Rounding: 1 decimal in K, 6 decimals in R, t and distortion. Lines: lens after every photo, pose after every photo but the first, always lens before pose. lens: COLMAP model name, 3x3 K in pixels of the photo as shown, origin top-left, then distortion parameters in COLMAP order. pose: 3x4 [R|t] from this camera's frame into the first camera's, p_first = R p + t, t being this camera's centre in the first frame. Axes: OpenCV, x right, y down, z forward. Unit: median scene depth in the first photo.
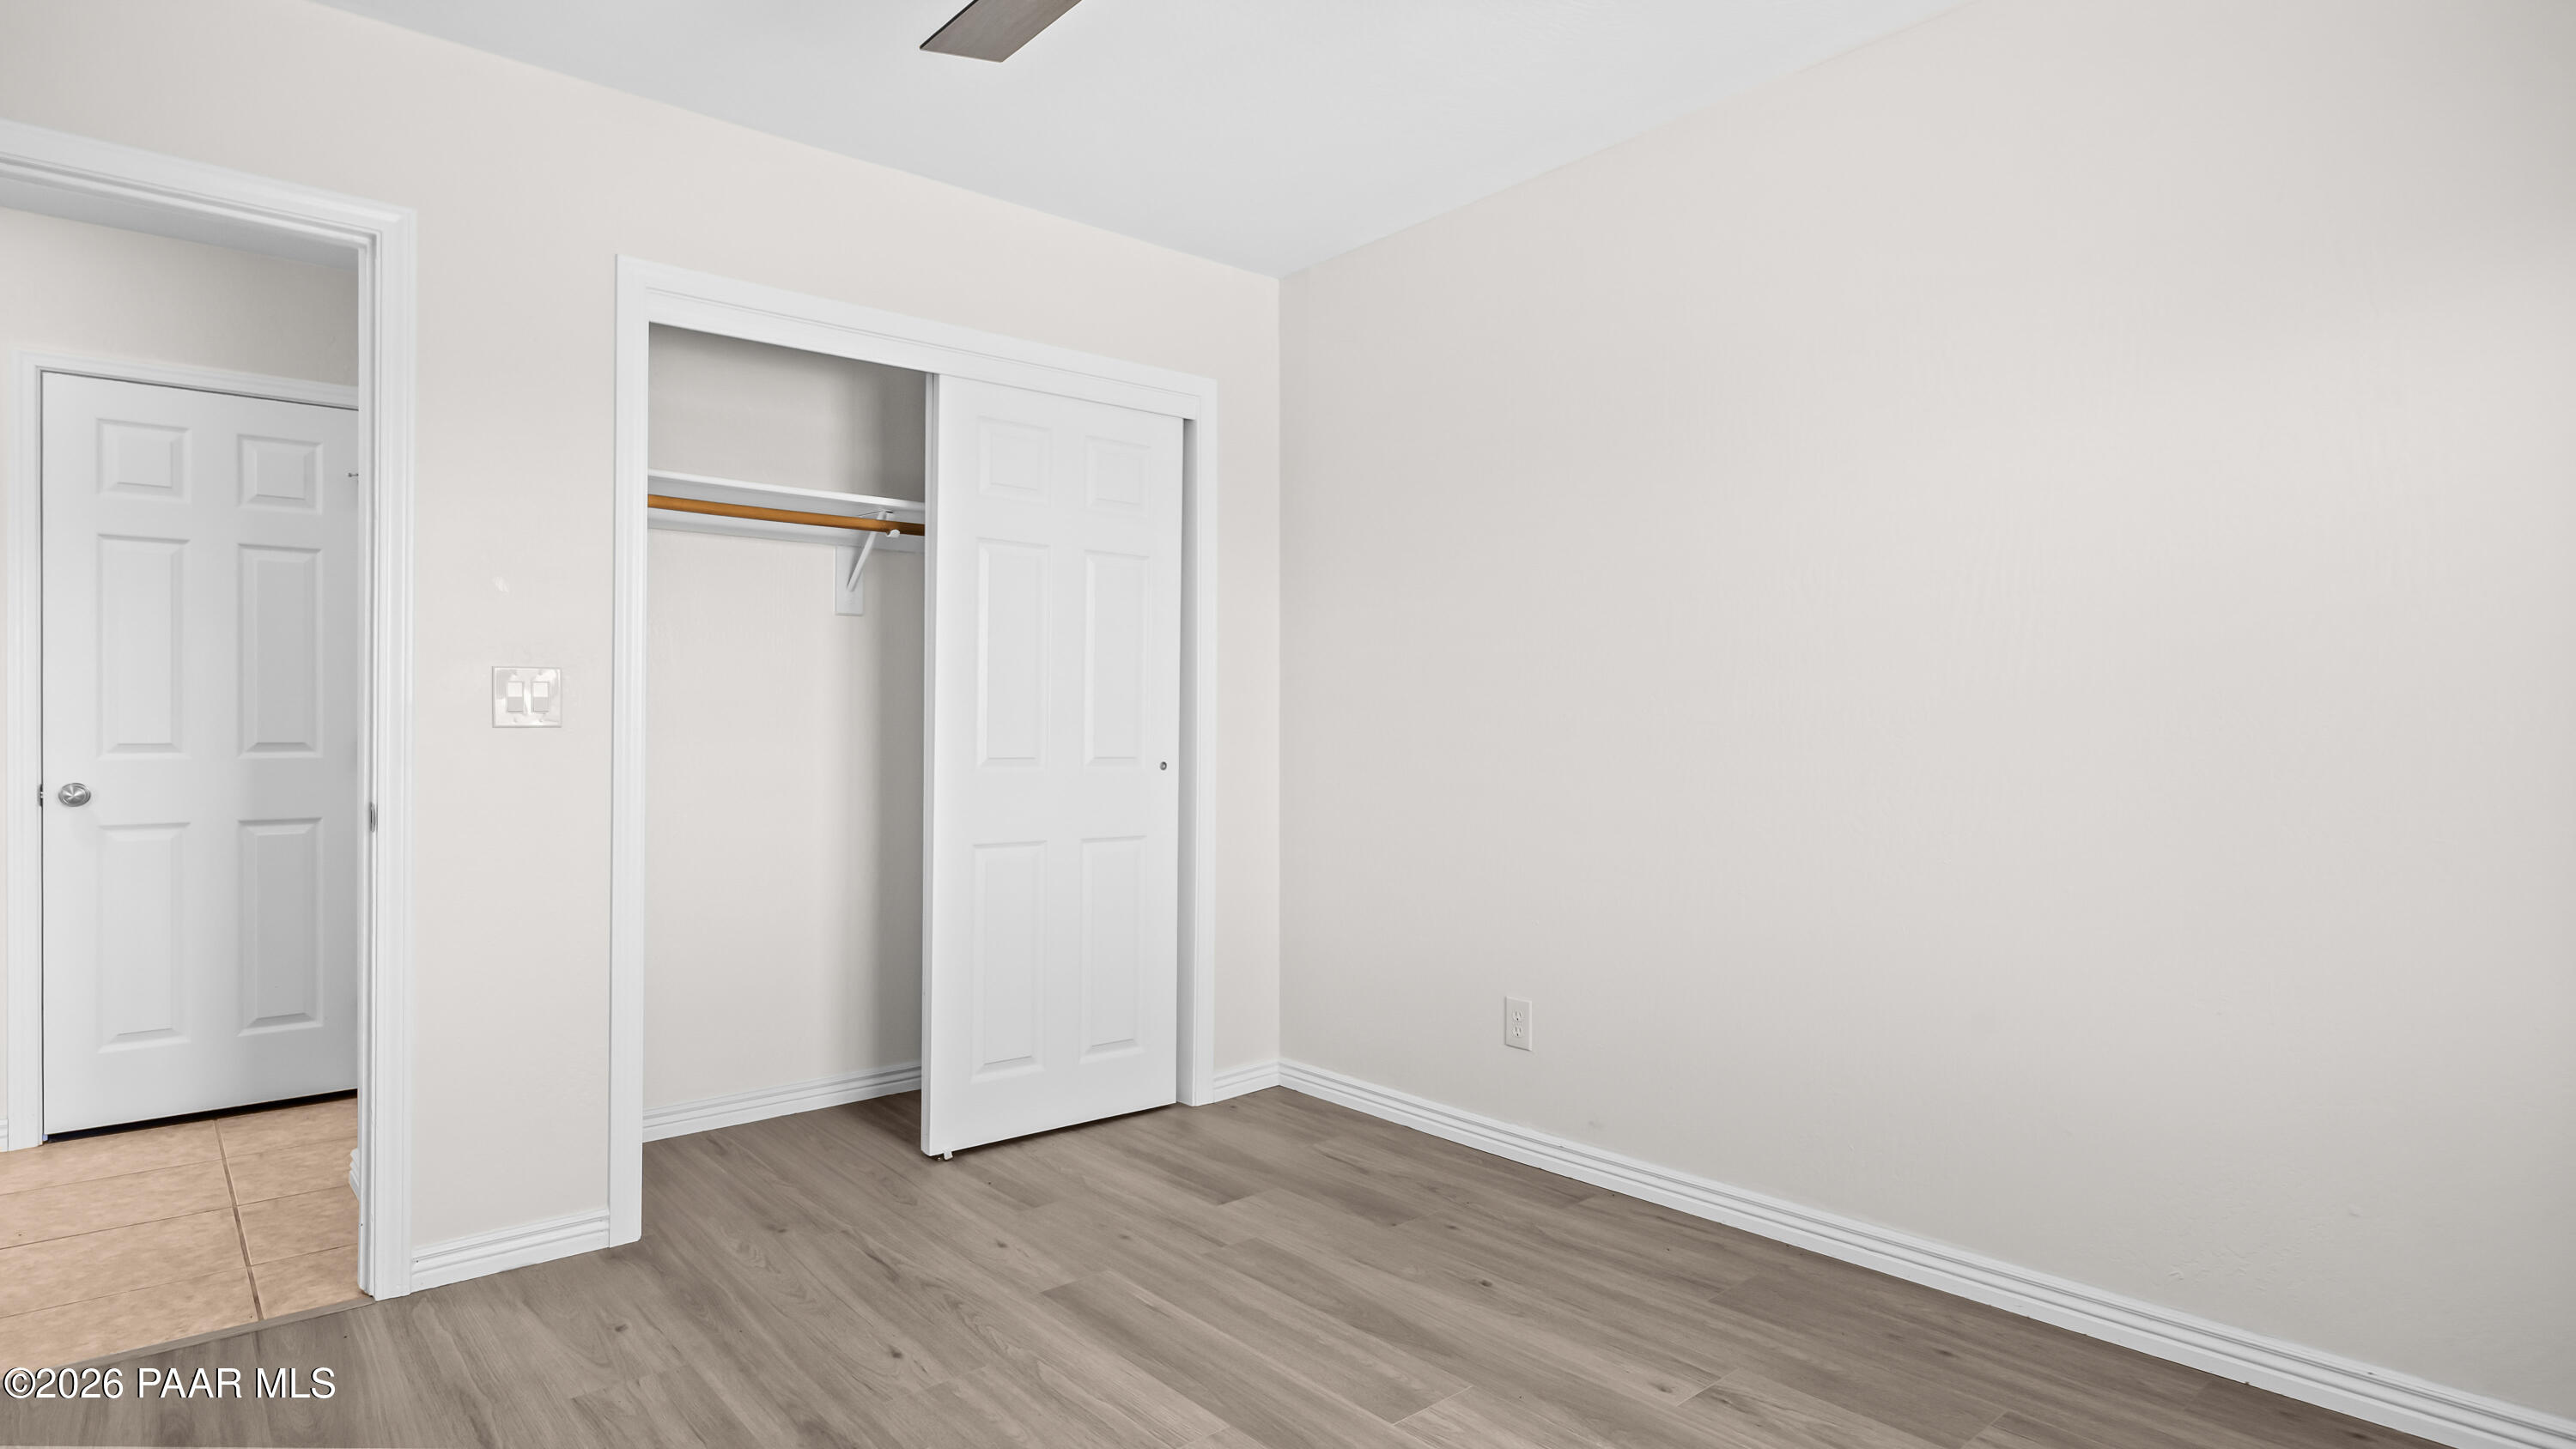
lens RADIAL K [[1321.7, 0, 1291.3], [0, 1321.7, 726.6], [0, 0, 1]] dist [-0.002120, -0.000069]
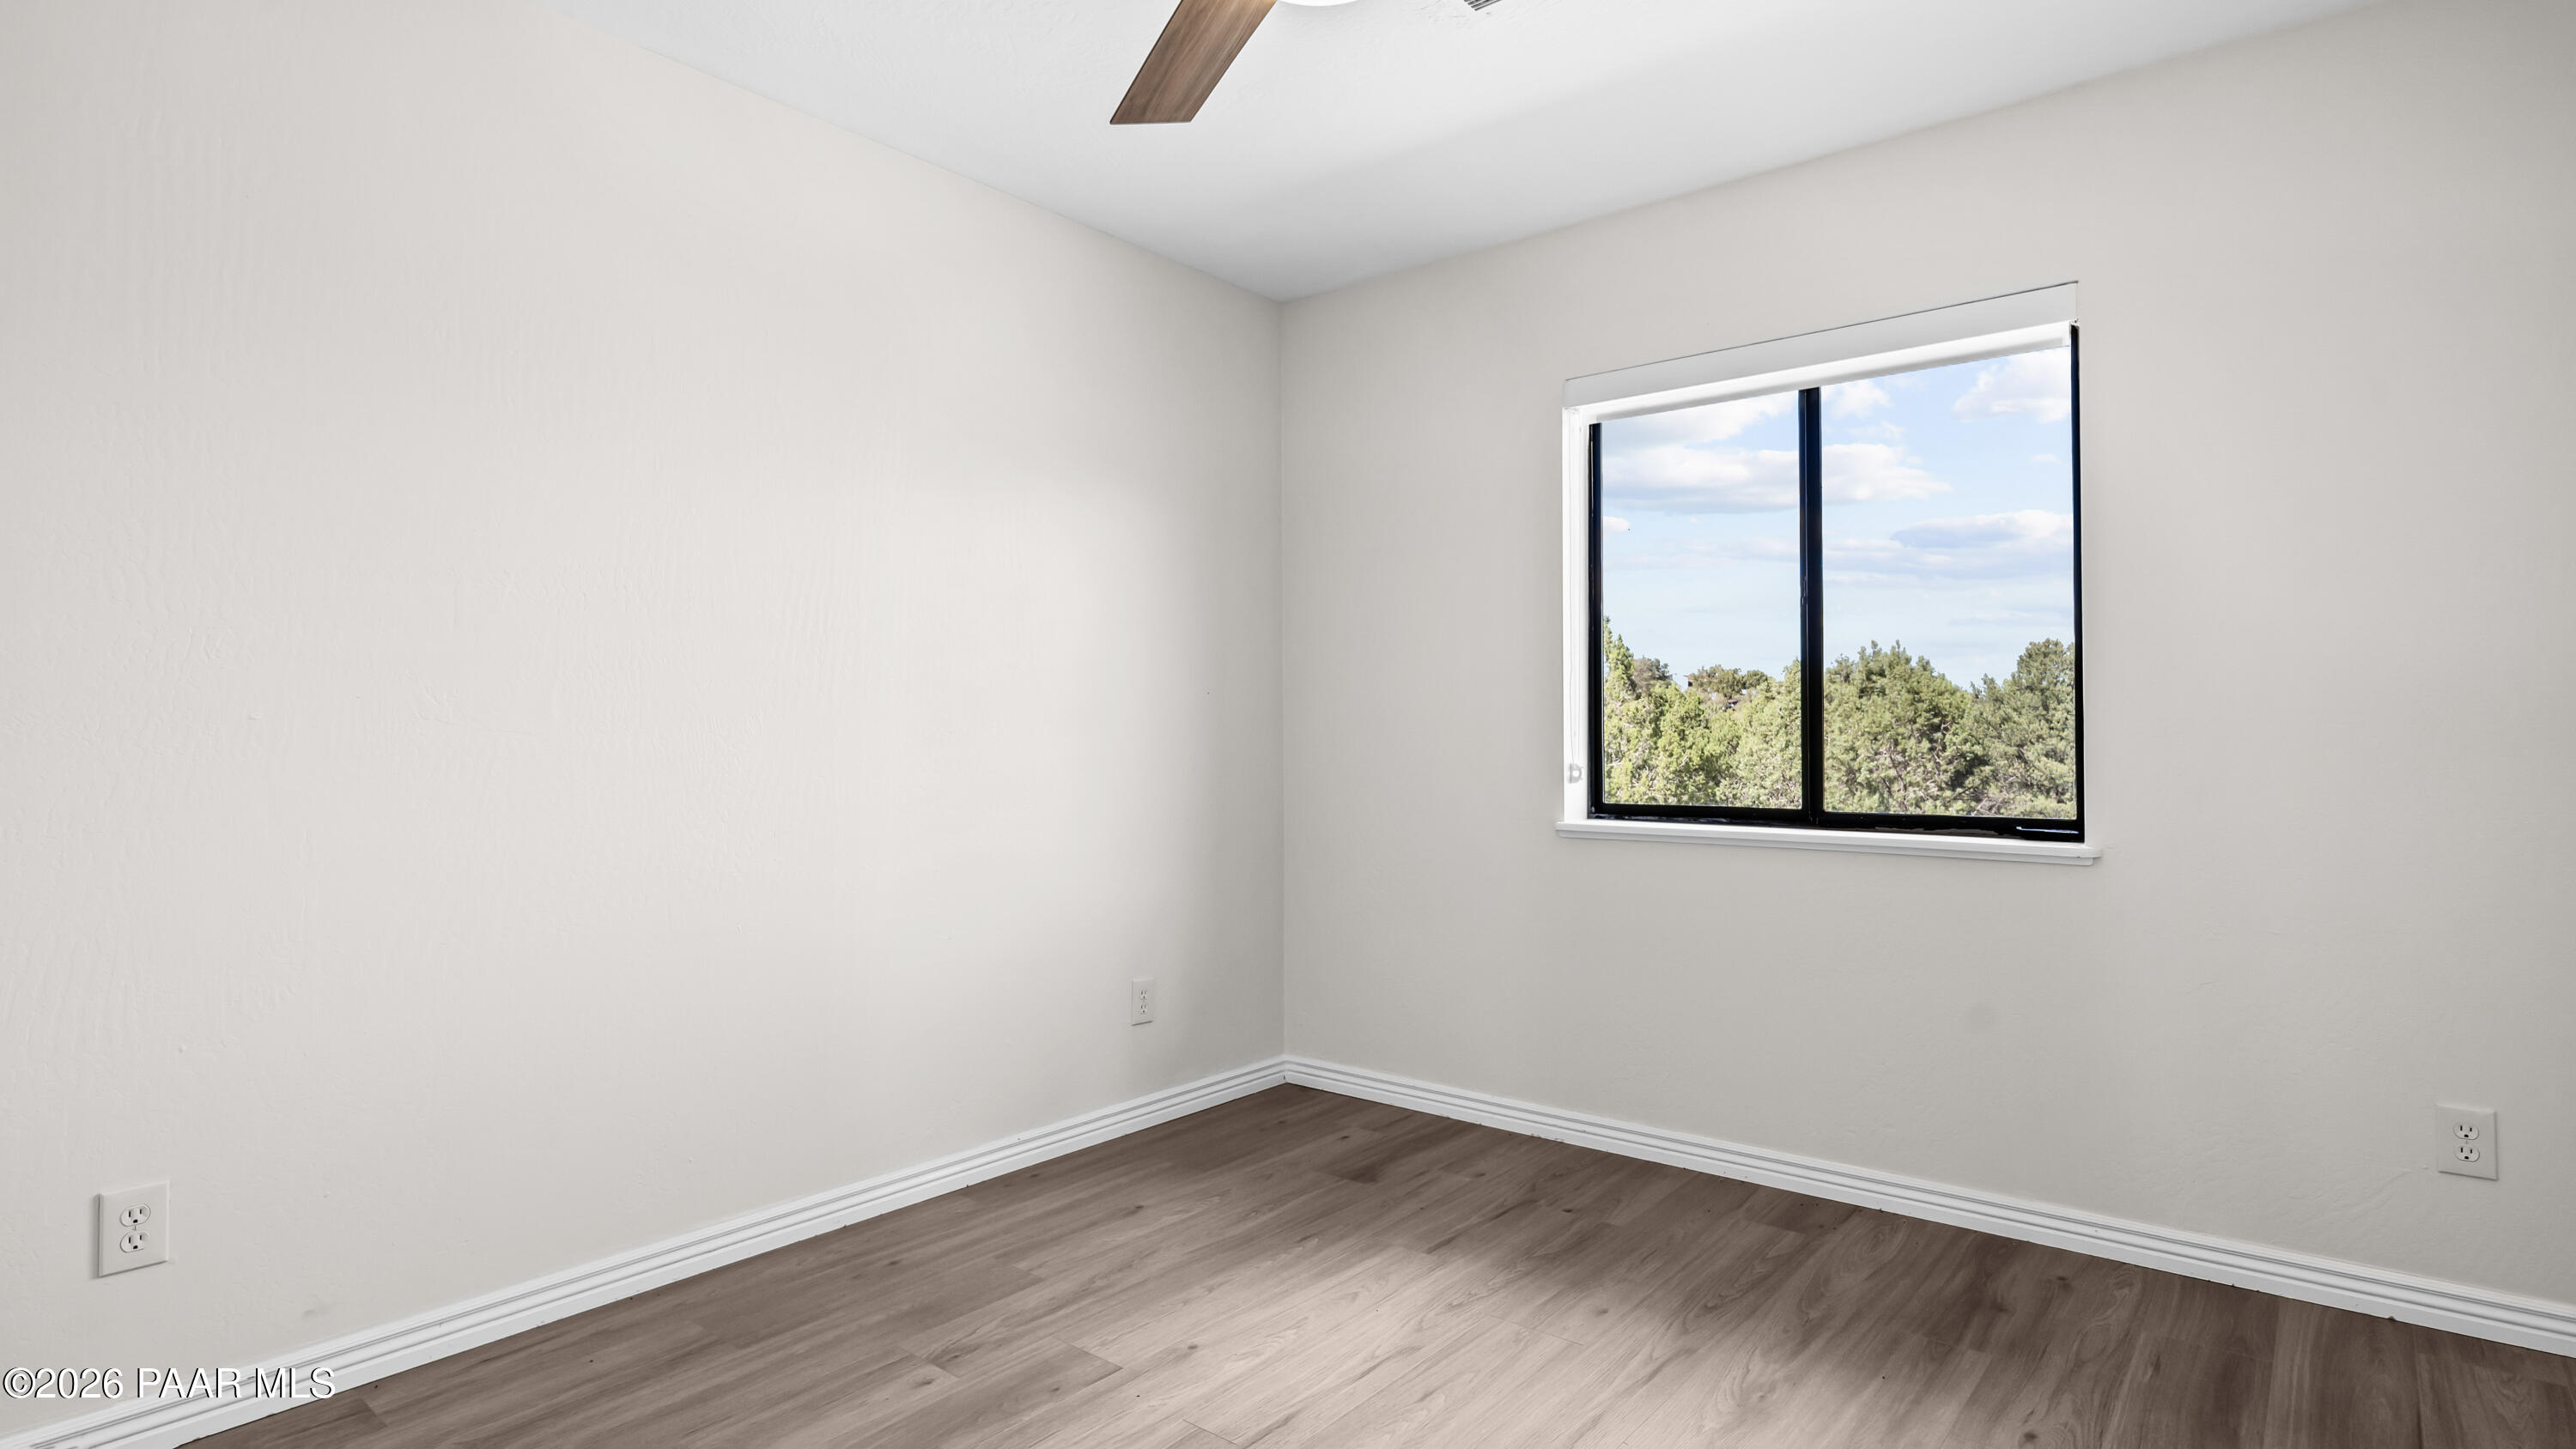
lens RADIAL K [[1319.5, 0, 1291.2], [0, 1319.5, 727.4], [0, 0, 1]] dist [0.001722, 0.000227]
pose [[-0.168663, 0.010829, 0.985614, -0.687622], [0.001201, 0.999941, -0.010781, 0.011529], [-0.985673, -0.000635, -0.168666, 0.806854]]
